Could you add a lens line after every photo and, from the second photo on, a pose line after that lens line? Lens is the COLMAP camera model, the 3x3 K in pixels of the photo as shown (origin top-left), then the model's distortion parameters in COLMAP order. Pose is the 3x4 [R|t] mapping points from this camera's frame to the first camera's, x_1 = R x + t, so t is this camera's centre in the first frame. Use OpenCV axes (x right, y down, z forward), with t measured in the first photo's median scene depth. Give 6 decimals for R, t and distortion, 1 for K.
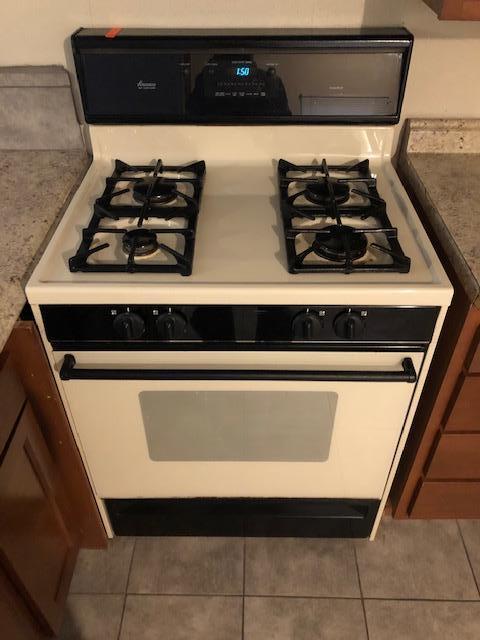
lens RADIAL K [[517.2, 0, 240.0], [0, 517.2, 320.0], [0, 0, 1]] dist [0.108123, -0.220501]
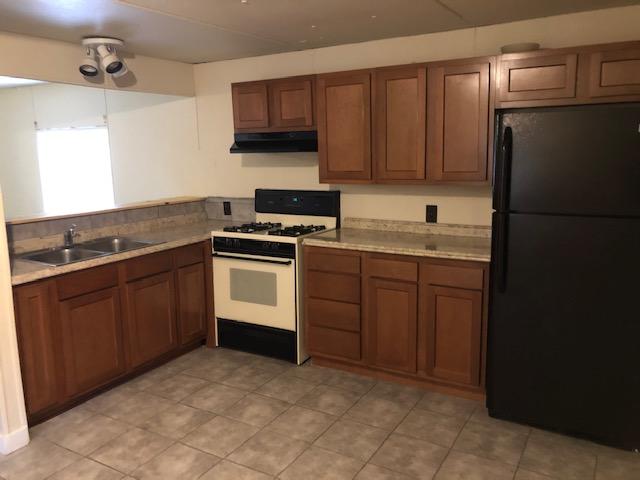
lens RADIAL K [[517.2, 0, 322.3], [0, 517.2, 229.6], [0, 0, 1]] dist [0.108123, -0.220501]
pose [[0.874649, 0.060170, -0.481008, 1.750734], [-0.306450, 0.837468, -0.452478, 1.134568], [0.375603, 0.543164, 0.750930, -1.342897]]
